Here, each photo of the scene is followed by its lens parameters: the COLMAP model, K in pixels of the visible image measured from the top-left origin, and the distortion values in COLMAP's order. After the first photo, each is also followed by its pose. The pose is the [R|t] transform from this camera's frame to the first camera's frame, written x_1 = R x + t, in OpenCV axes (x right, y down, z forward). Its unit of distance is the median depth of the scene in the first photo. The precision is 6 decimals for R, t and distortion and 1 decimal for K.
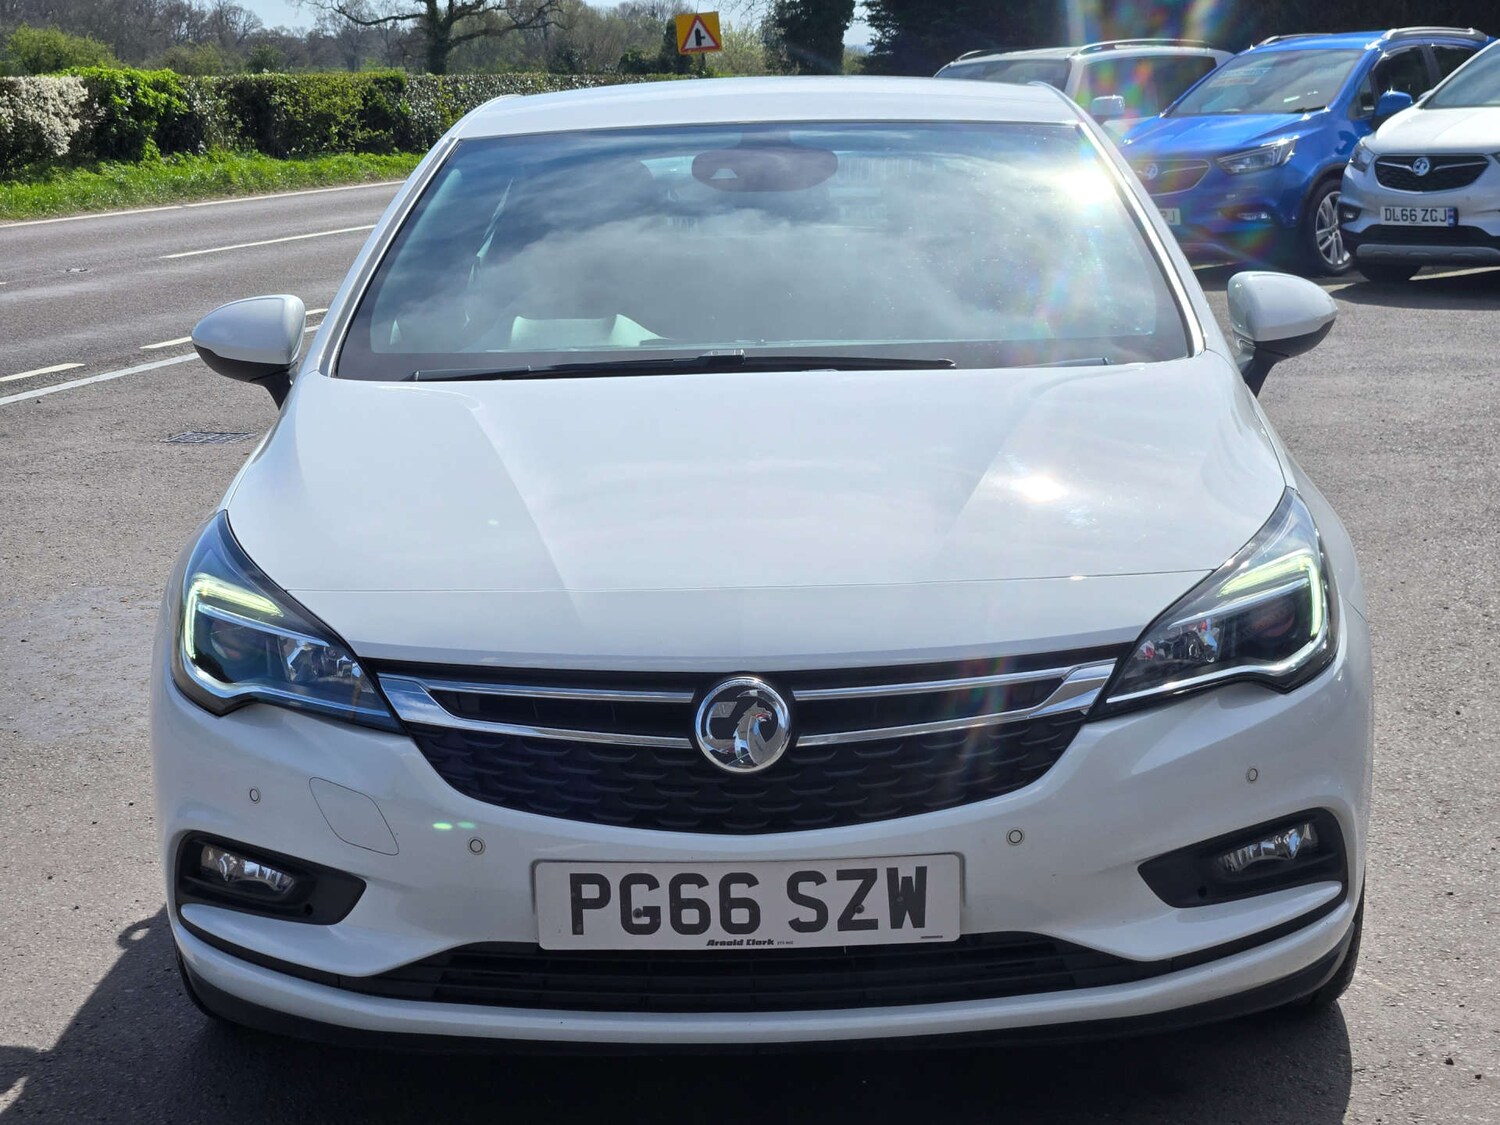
lens RADIAL K [[2858.5, 0, 772.5], [0, 2858.5, 558.4], [0, 0, 1]] dist [0.042081, 0.114077]
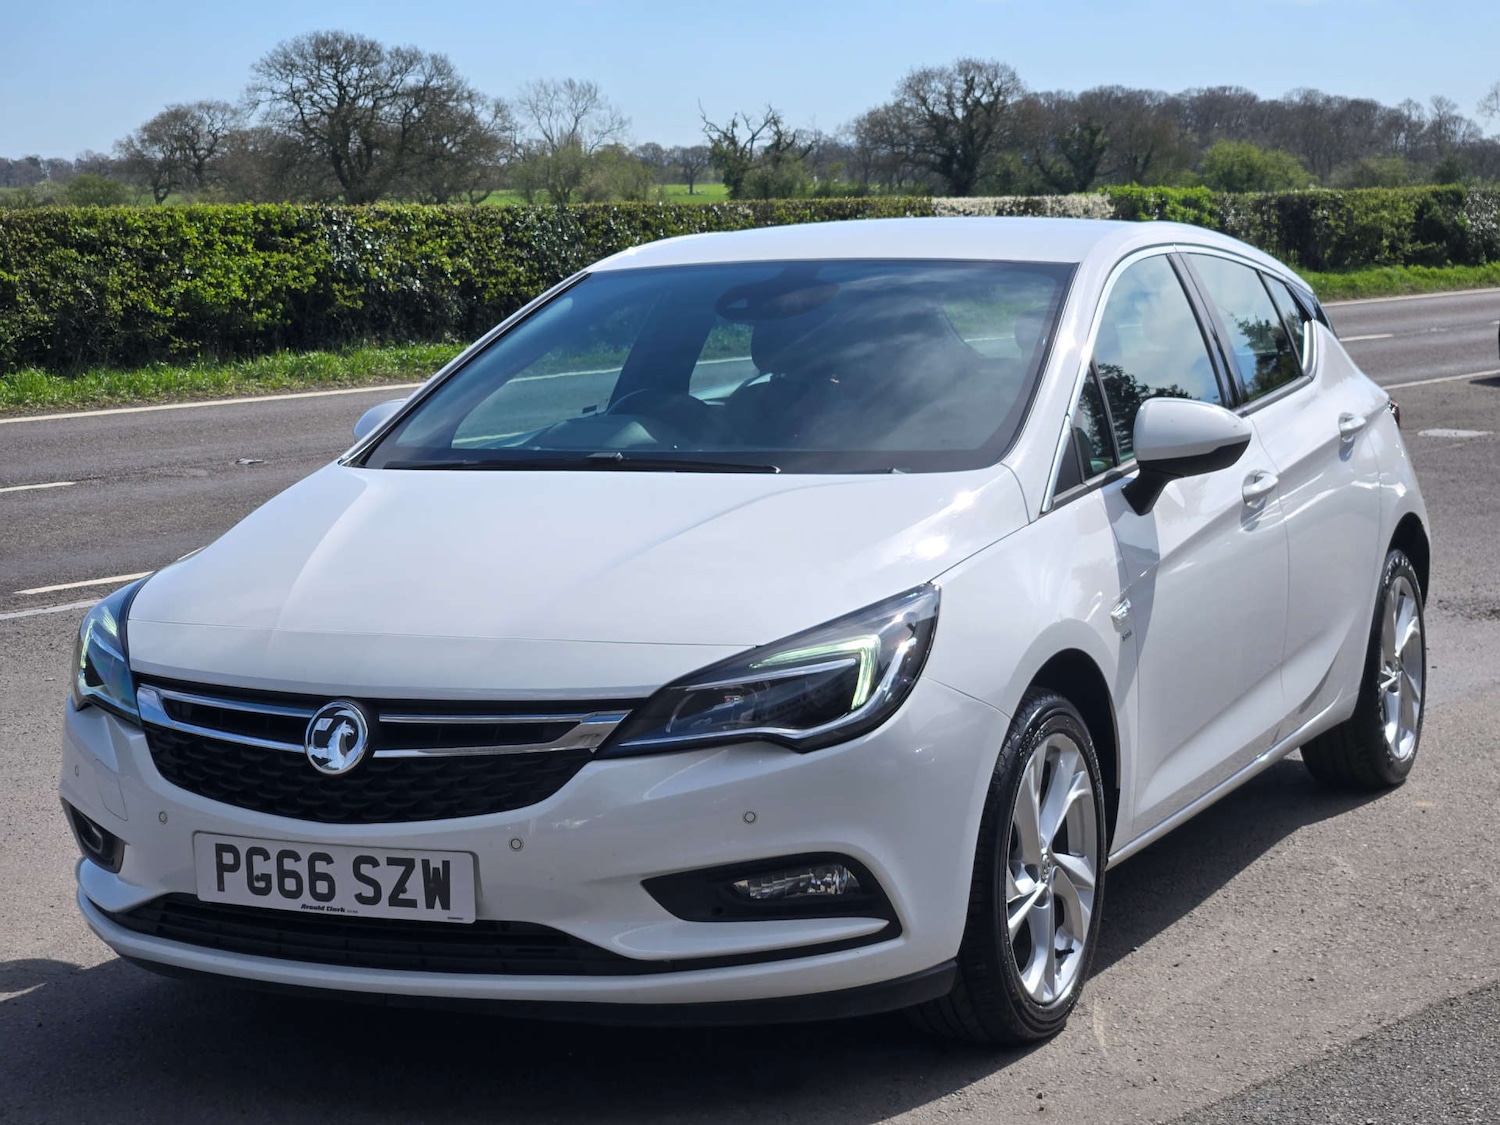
lens RADIAL K [[2858.5, 0, 772.5], [0, 2858.5, 558.4], [0, 0, 1]] dist [0.042081, 0.114077]
pose [[0.913237, 0.045344, -0.404898, 0.674969], [-0.060405, 0.997873, -0.024493, -0.002590], [0.402926, 0.046825, 0.914034, -0.096263]]
